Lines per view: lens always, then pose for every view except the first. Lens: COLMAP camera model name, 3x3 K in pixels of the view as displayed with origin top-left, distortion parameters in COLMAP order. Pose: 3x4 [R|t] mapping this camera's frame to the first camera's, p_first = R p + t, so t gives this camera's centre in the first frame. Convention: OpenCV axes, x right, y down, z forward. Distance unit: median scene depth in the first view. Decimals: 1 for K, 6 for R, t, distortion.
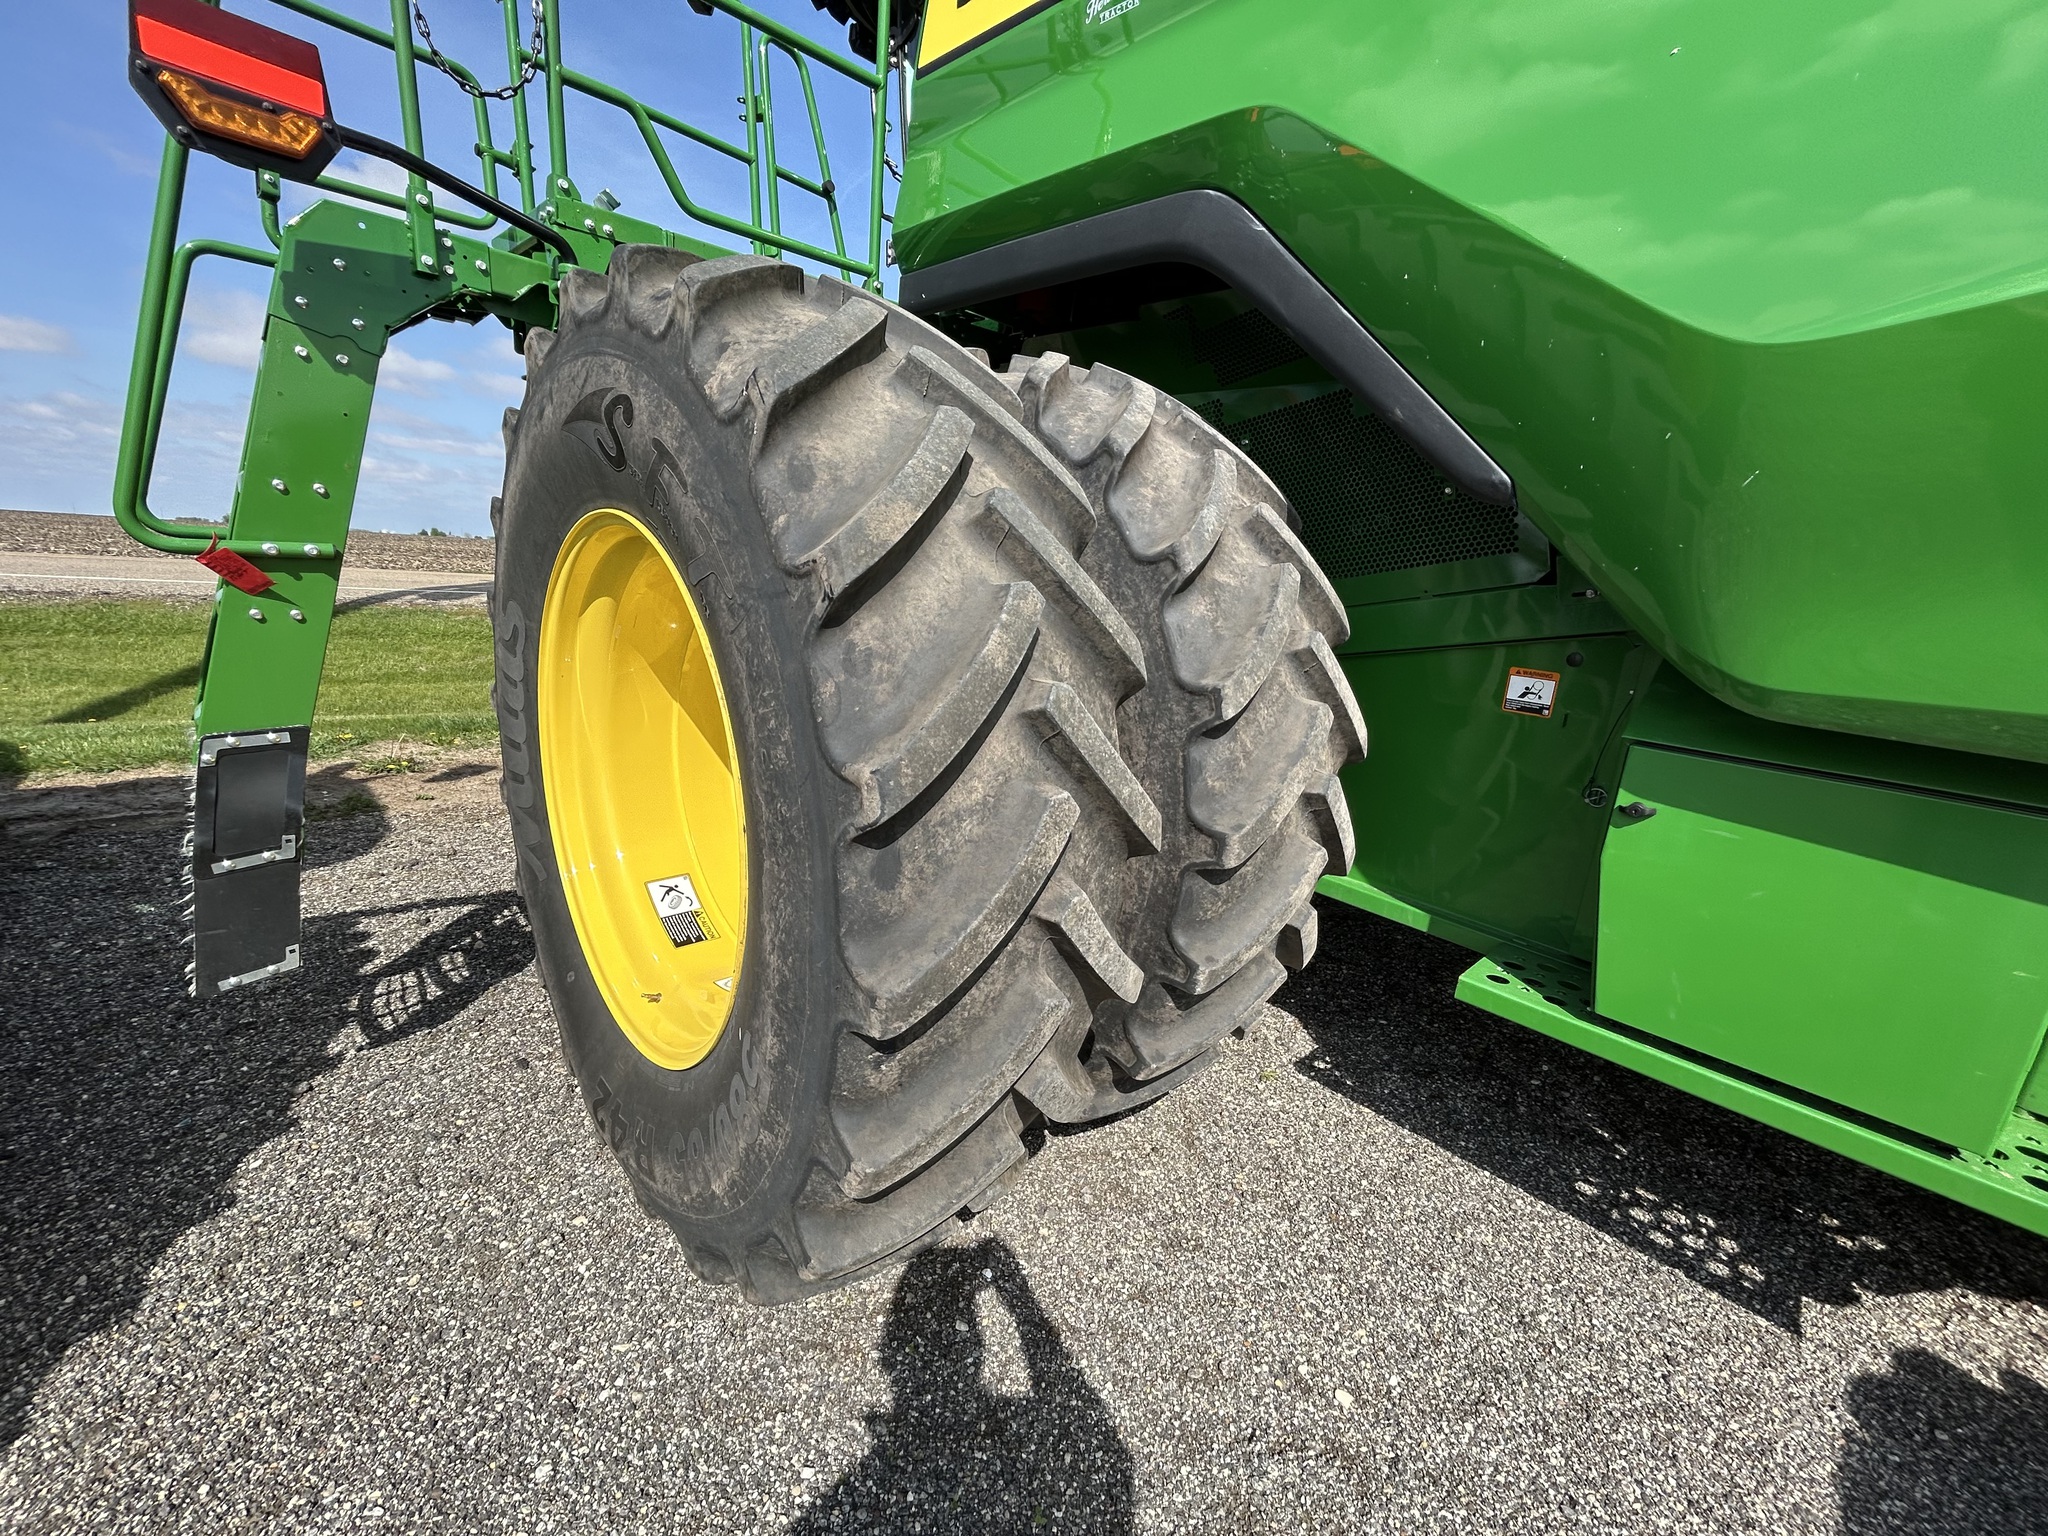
lens RADIAL K [[830.3, 0, 1018.9], [0, 830.3, 766.4], [0, 0, 1]] dist [-0.003495, 0.001306]
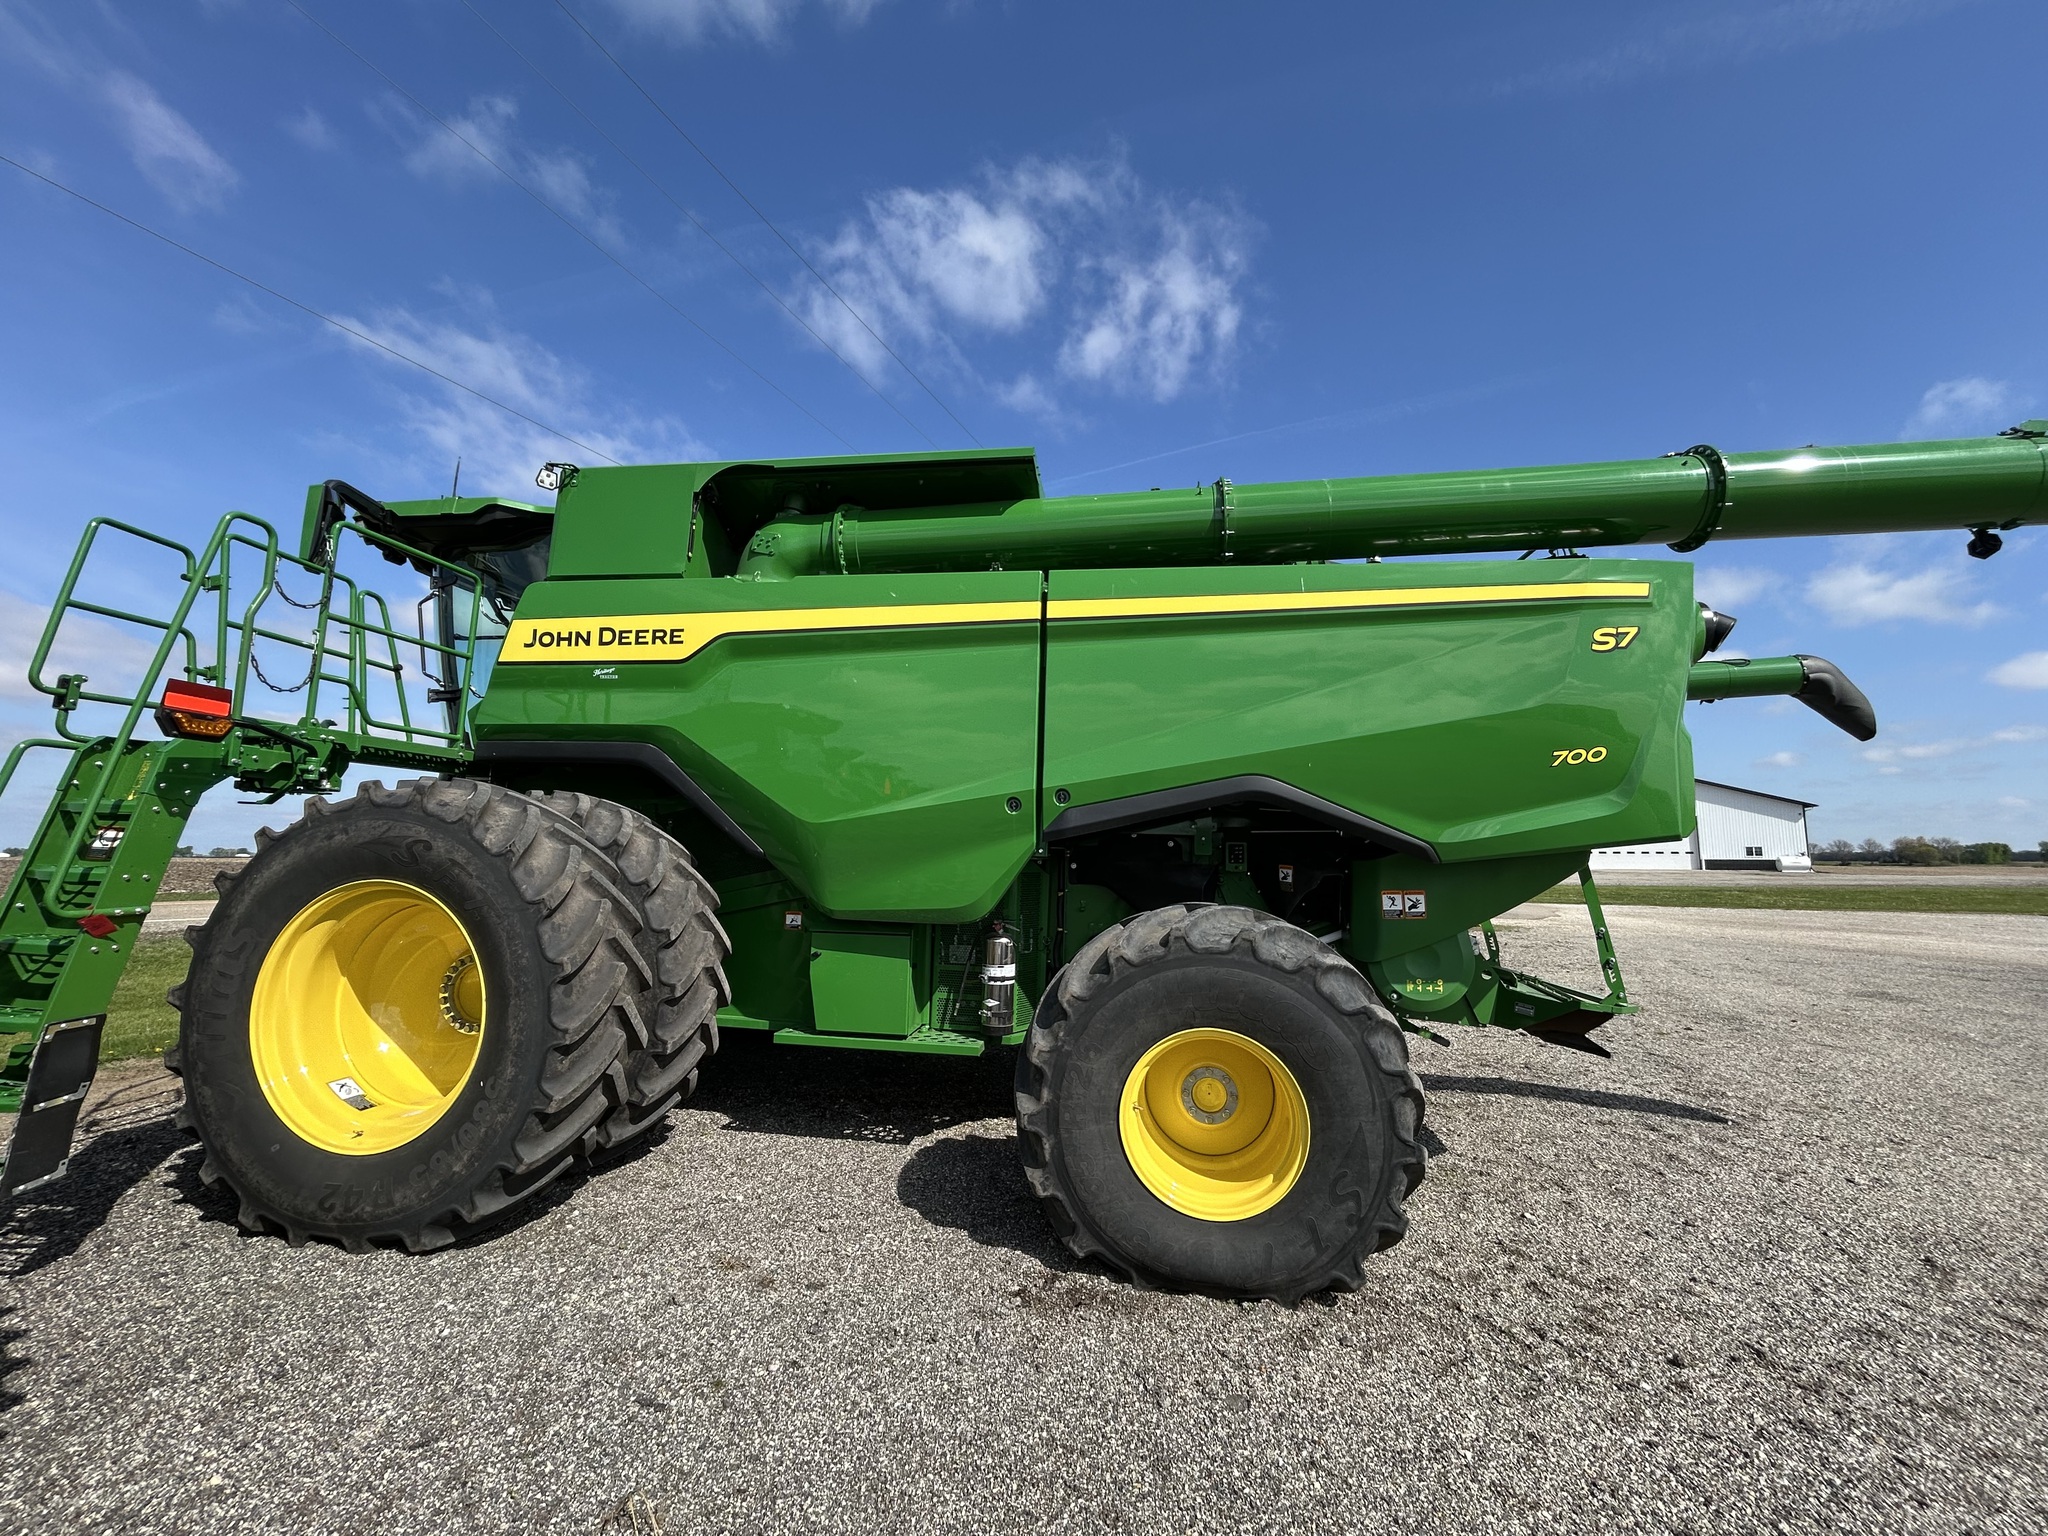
lens RADIAL K [[830.3, 0, 1021.8], [0, 830.3, 764.1], [0, 0, 1]] dist [-0.003495, 0.001306]
pose [[0.788866, 0.013461, 0.614418, -0.486361], [0.182687, 0.949430, -0.255357, 0.276567], [-0.586784, 0.313689, 0.746514, -1.746021]]
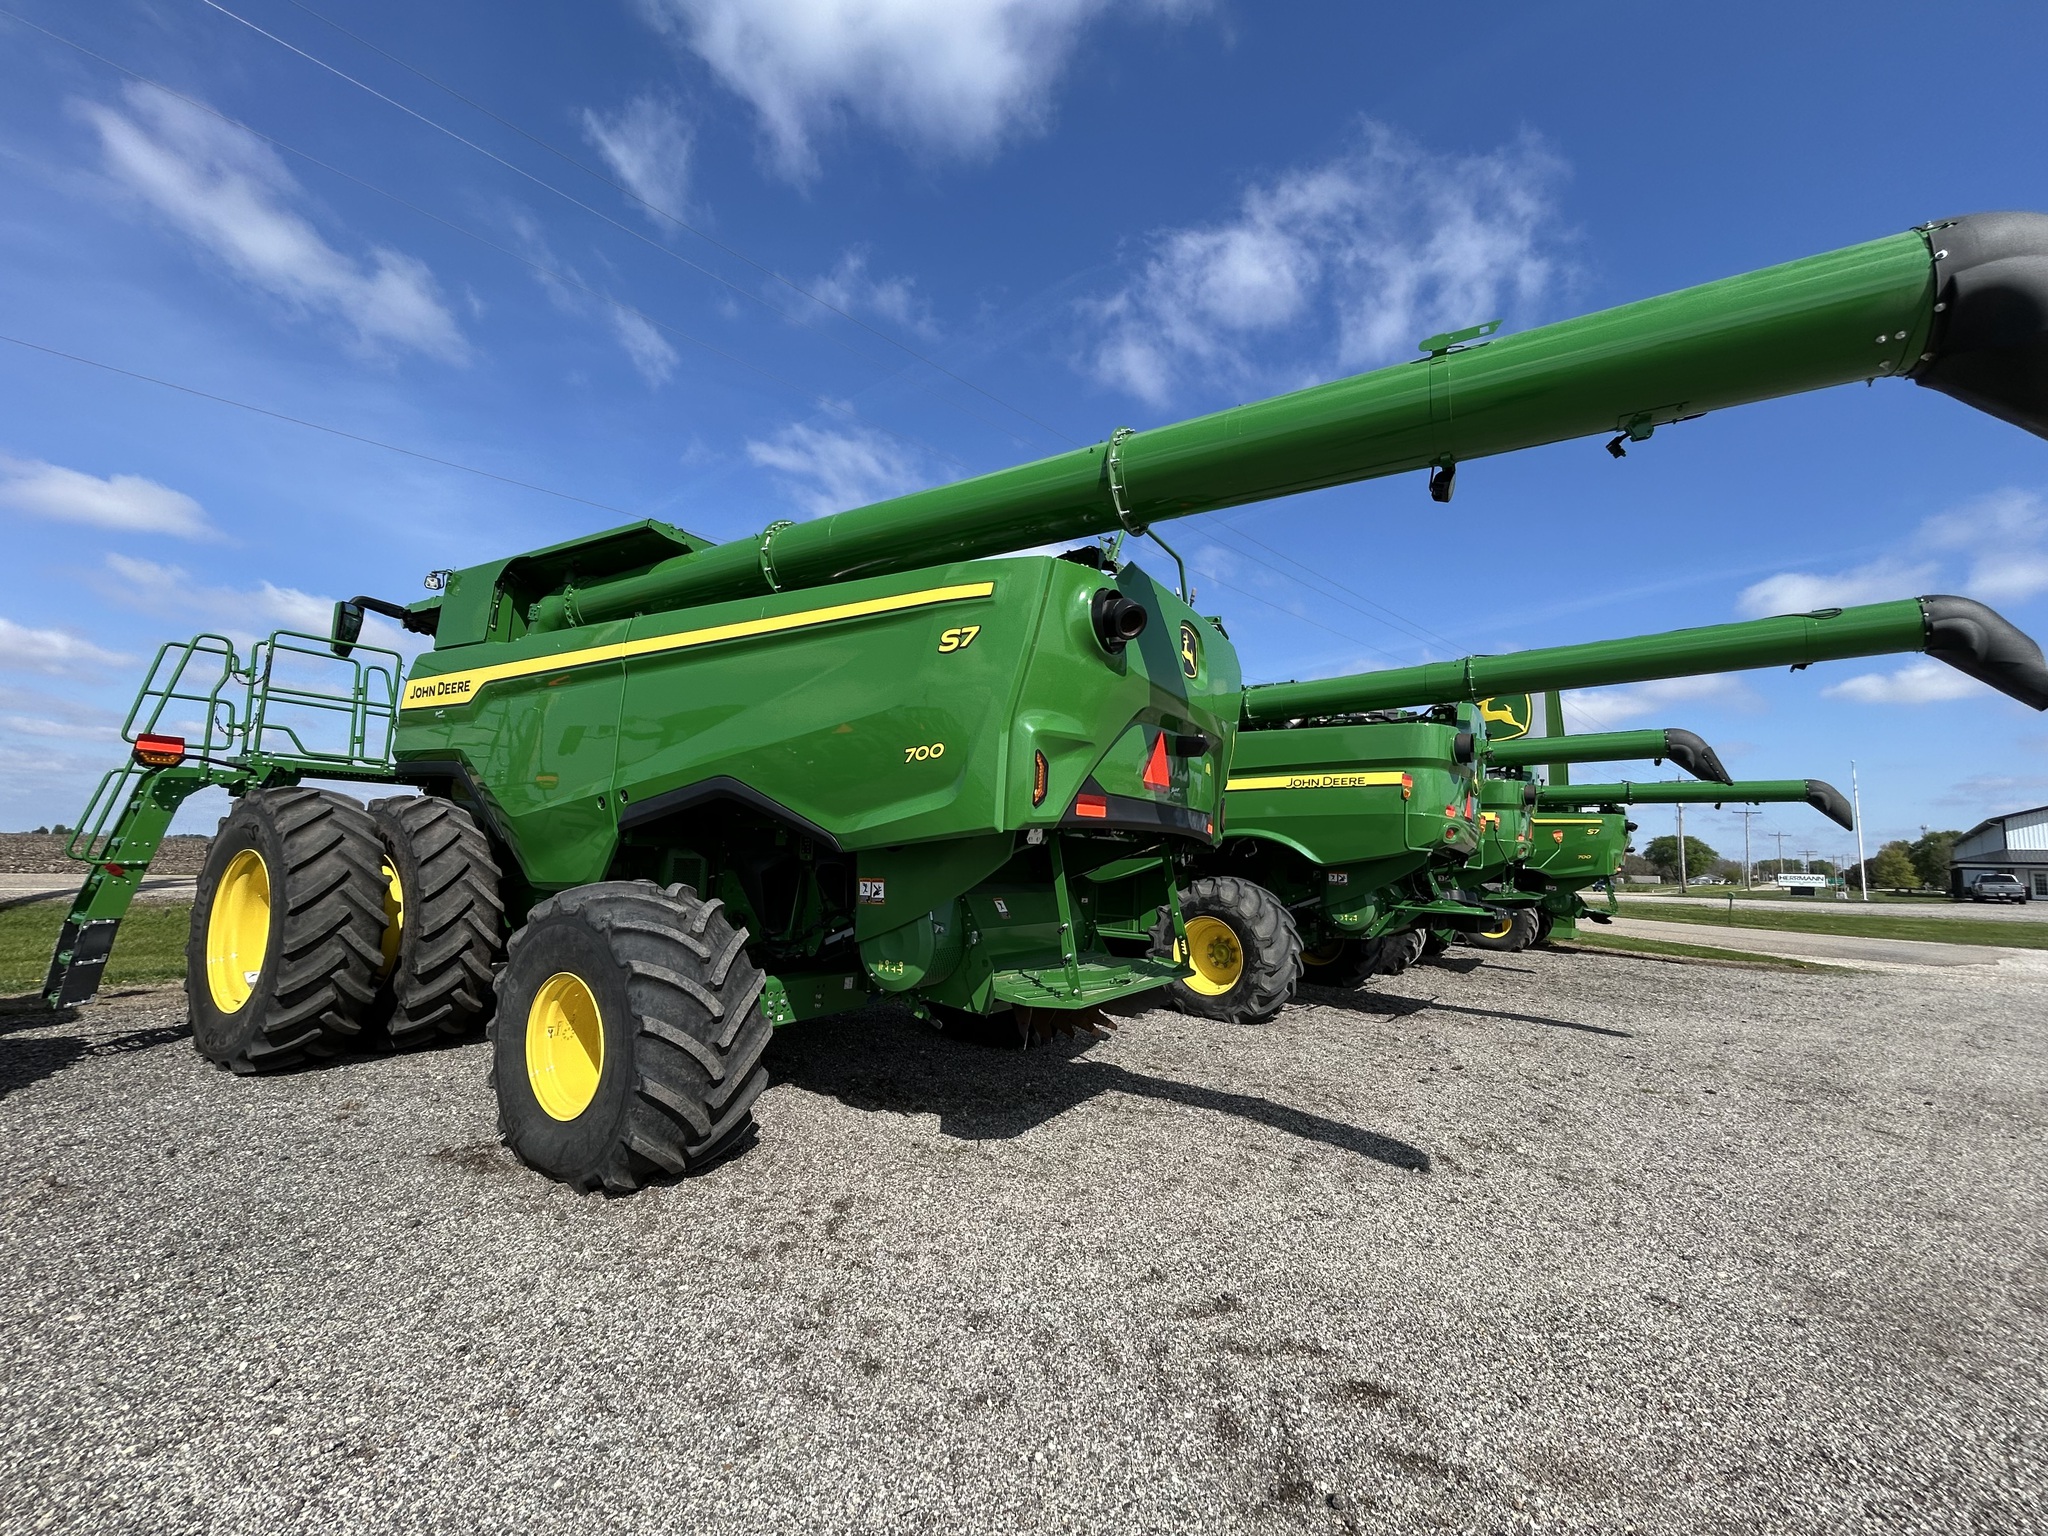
lens RADIAL K [[830.3, 0, 1022.4], [0, 830.3, 763.8], [0, 0, 1]] dist [-0.003495, 0.001306]
pose [[0.965450, -0.002482, 0.260578, 1.814438], [0.088373, 0.943816, -0.318436, 0.789562], [-0.245147, 0.330461, 0.911426, -3.245018]]
